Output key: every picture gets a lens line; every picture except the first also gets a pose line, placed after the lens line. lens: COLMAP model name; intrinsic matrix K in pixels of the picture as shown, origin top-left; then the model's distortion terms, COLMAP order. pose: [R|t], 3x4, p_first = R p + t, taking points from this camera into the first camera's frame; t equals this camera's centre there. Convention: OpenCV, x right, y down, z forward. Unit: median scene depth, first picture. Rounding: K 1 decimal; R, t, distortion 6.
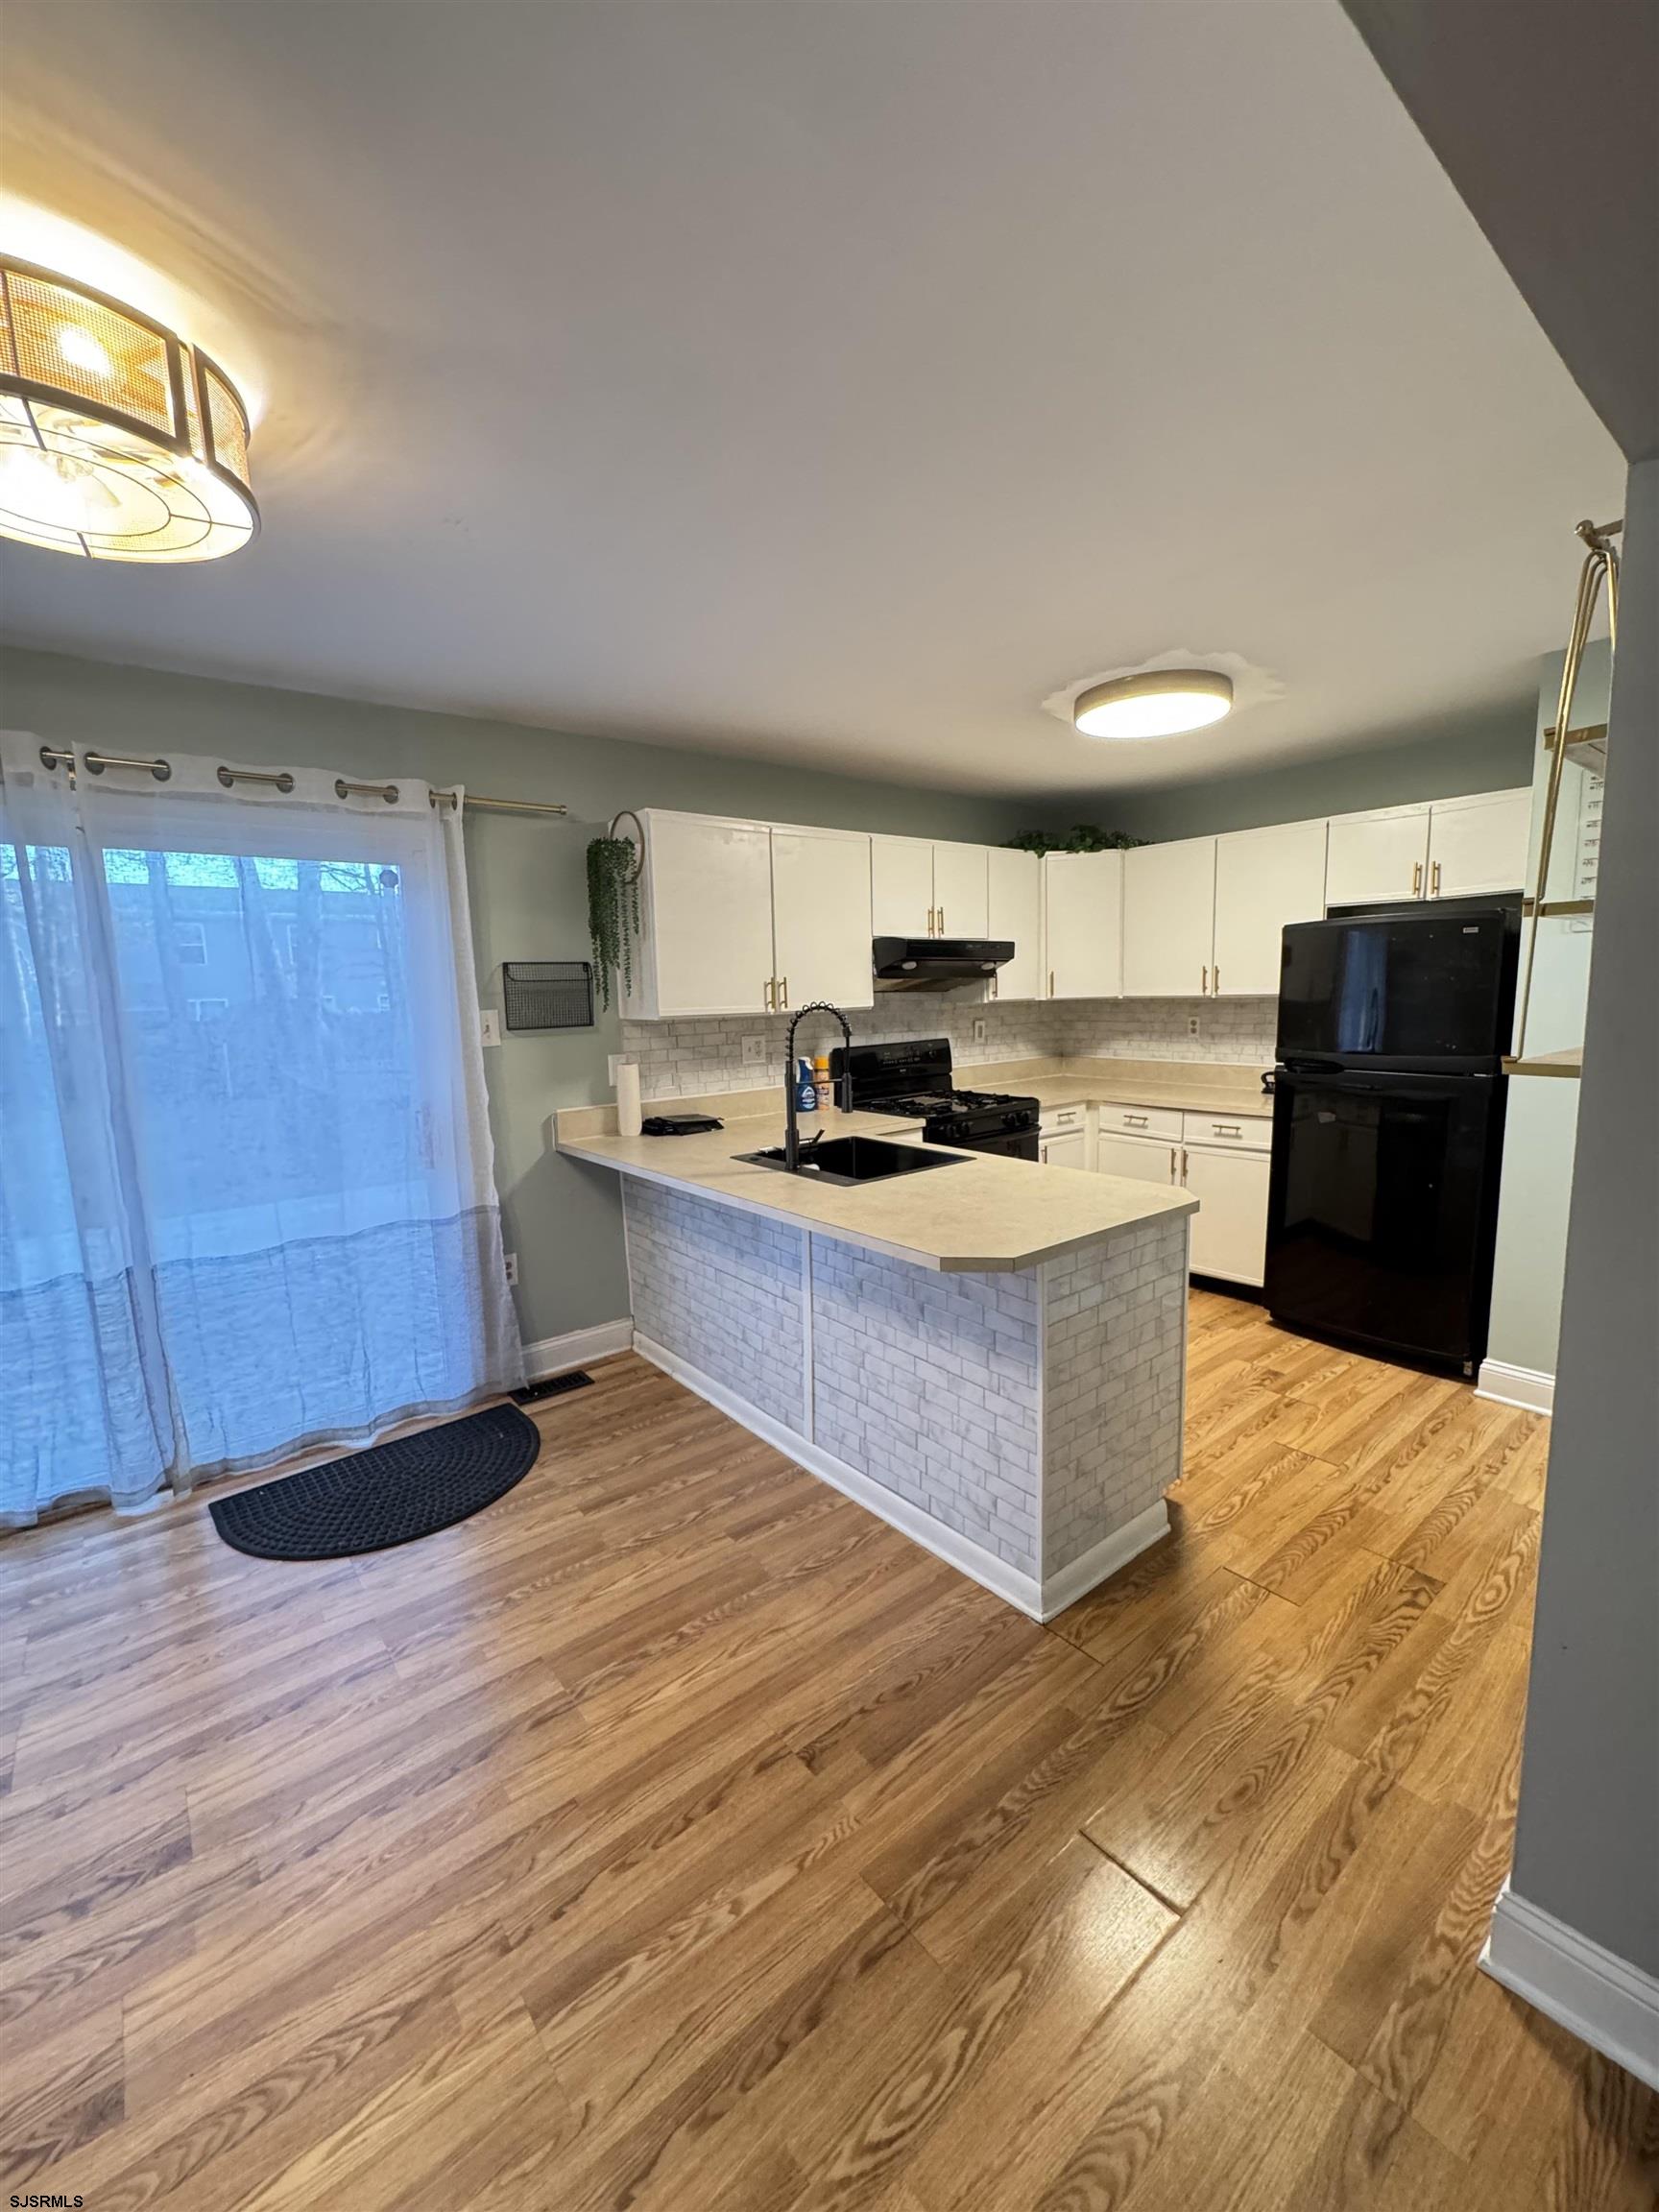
lens RADIAL K [[884.0, 0, 834.0], [0, 884.0, 1106.3], [0, 0, 1]] dist [-0.007048, 0.001162]
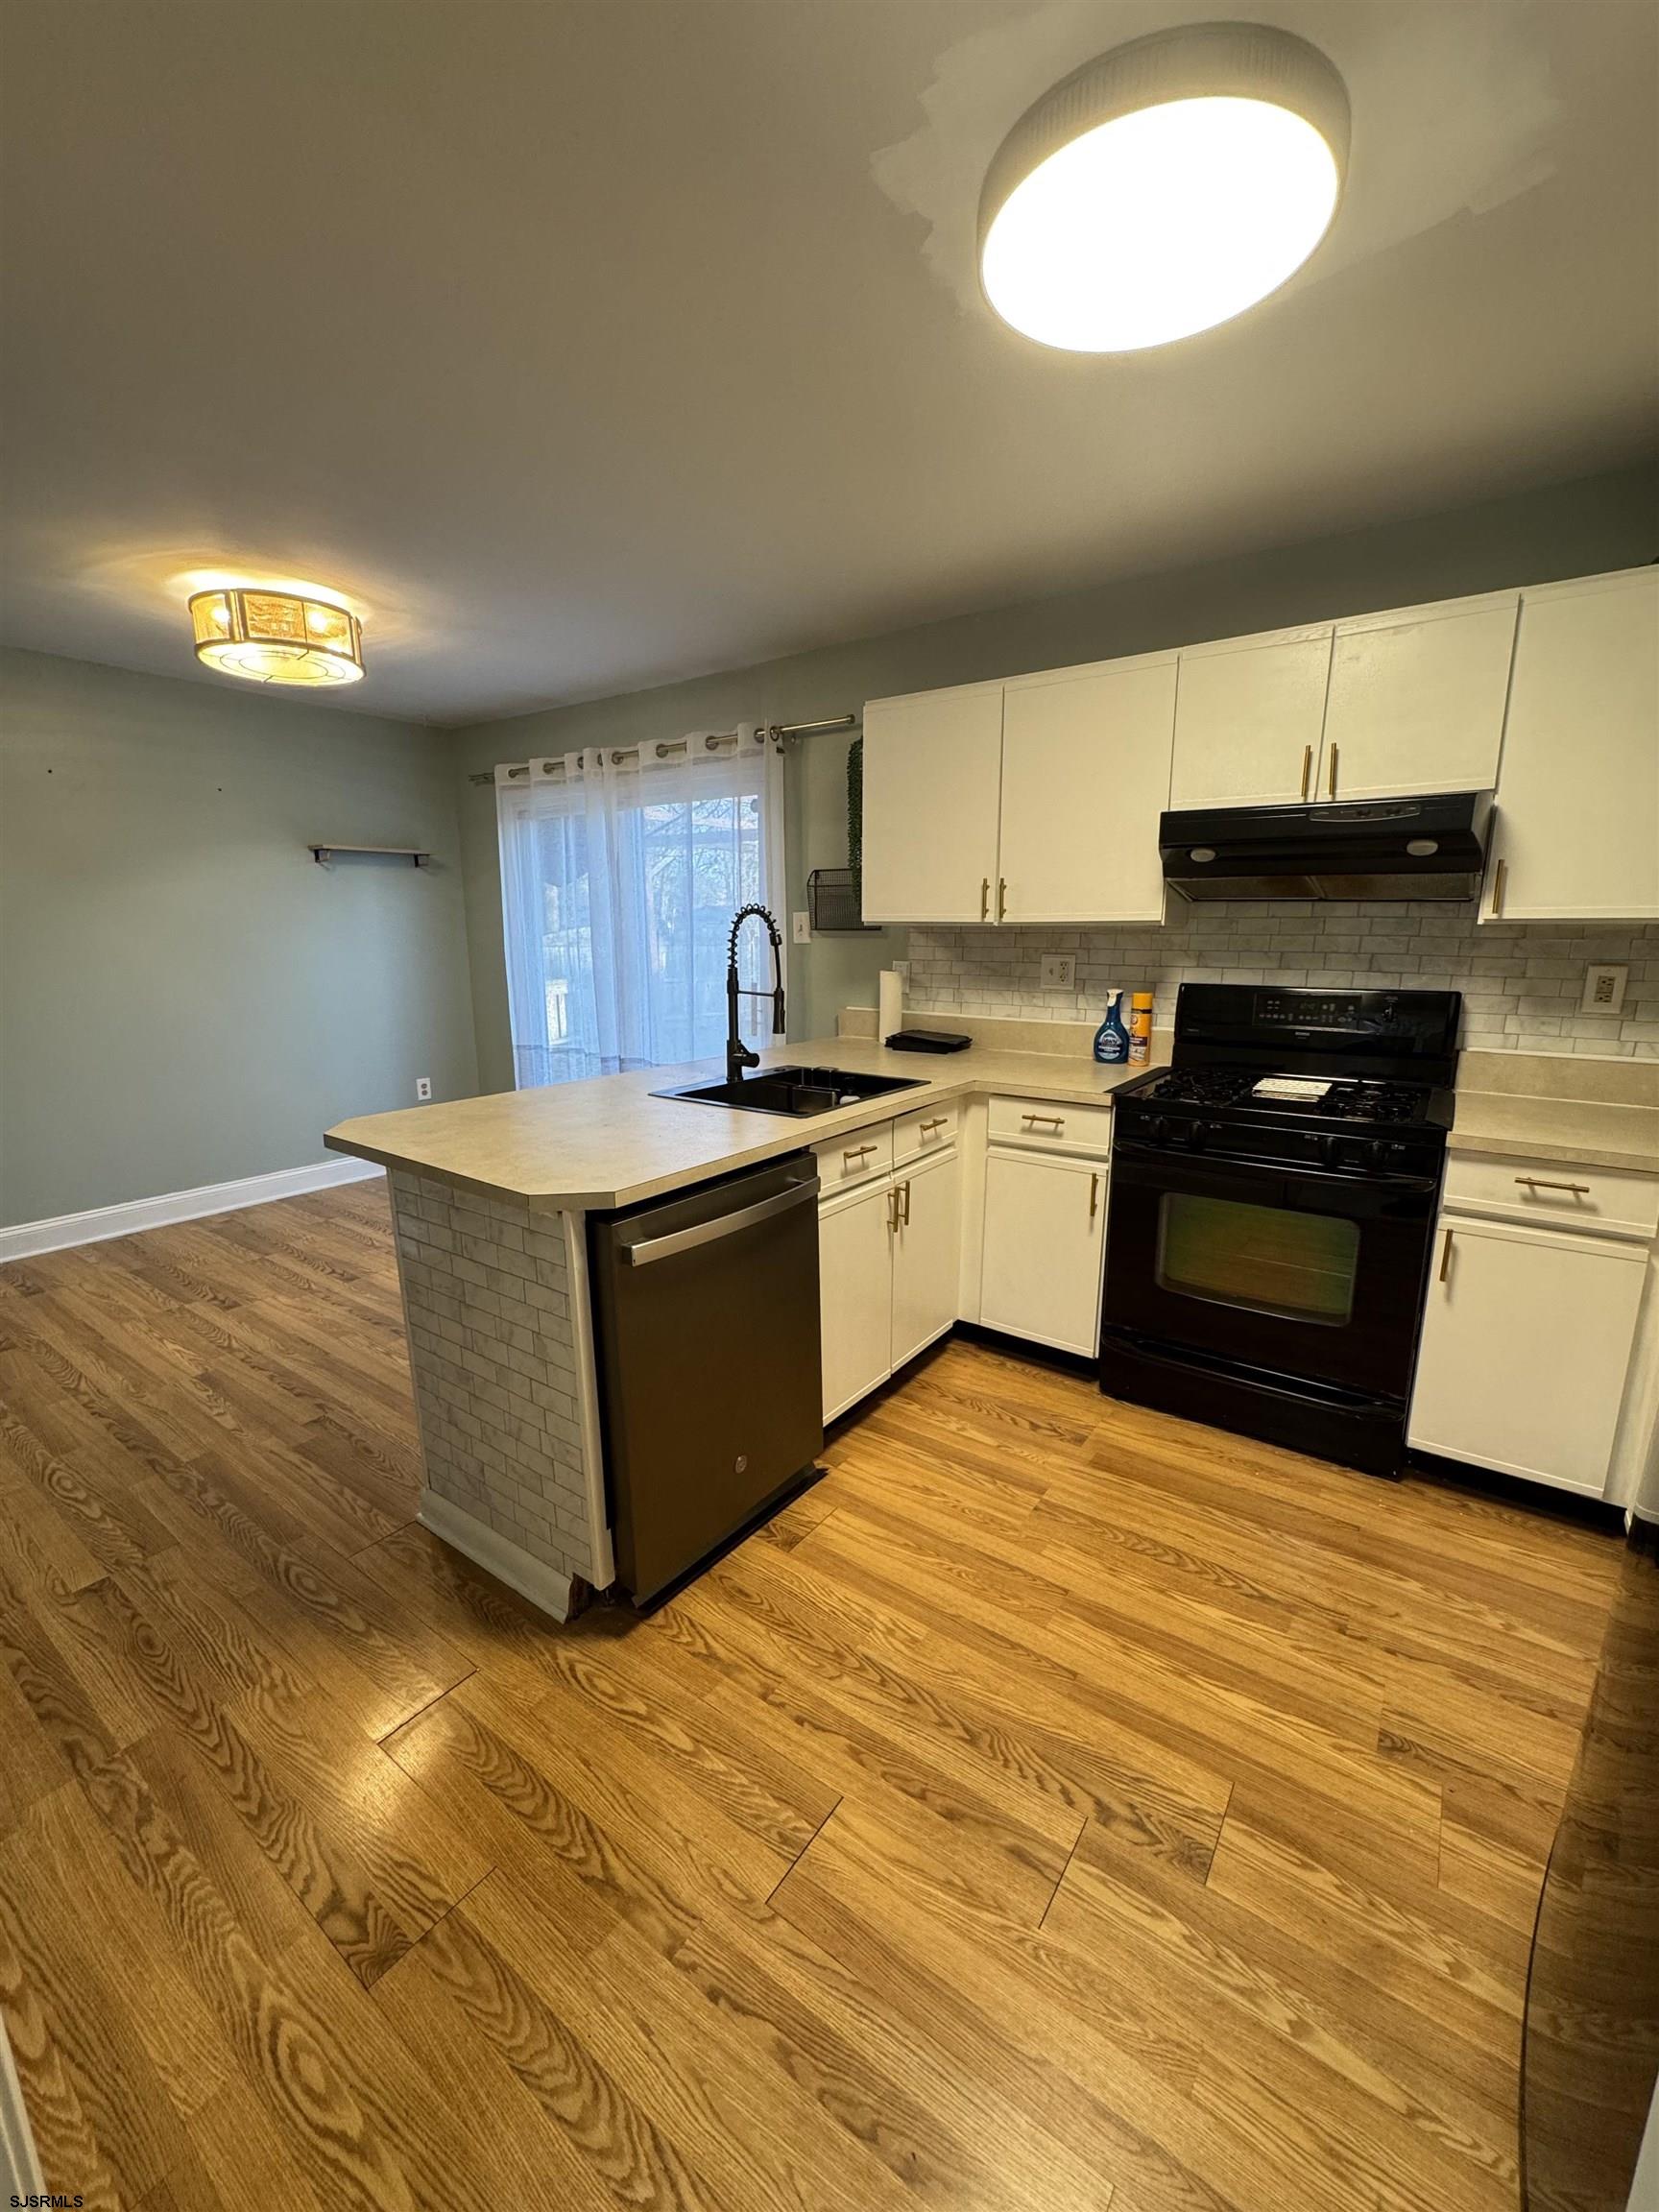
lens RADIAL K [[886.3, 0, 834.9], [0, 886.3, 1105.0], [0, 0, 1]] dist [-0.005477, 0.000988]
pose [[0.267416, 0.218748, -0.938423, 0.969672], [-0.136941, 0.972634, 0.187699, -0.107199], [0.953801, 0.078315, 0.290053, 0.896494]]
